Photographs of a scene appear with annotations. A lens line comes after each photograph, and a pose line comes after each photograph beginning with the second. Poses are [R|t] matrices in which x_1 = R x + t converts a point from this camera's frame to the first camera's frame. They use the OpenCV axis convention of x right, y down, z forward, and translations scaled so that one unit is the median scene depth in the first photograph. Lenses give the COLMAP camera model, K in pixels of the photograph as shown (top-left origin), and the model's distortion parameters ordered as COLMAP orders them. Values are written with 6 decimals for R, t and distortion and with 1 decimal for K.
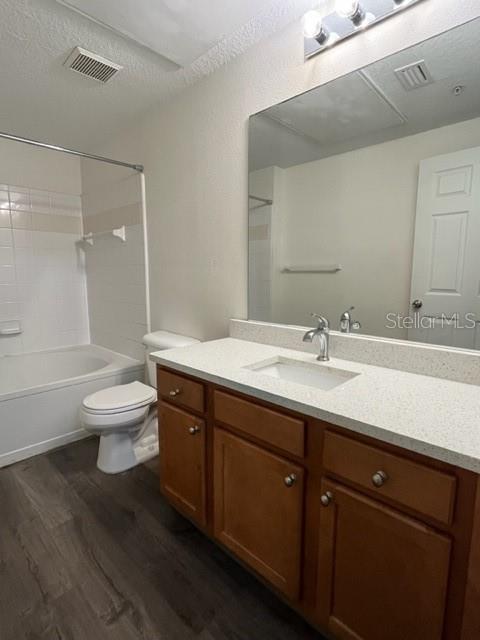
lens RADIAL K [[328.0, 0, 240.0], [0, 328.0, 320.0], [0, 0, 1]] dist [-0.010899, -0.000636]
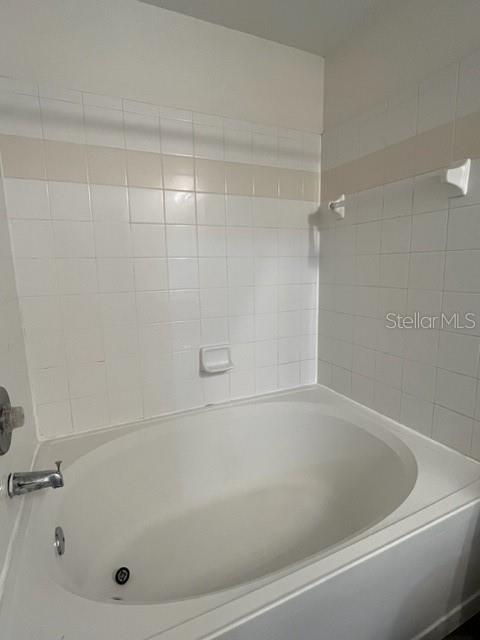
lens RADIAL K [[328.0, 0, 240.0], [0, 328.0, 320.0], [0, 0, 1]] dist [-0.010899, -0.000636]
pose [[0.925773, 0.048537, -0.374952, -0.386199], [-0.038429, 0.998669, 0.034394, -0.064576], [0.376123, -0.017432, 0.926406, 0.400111]]
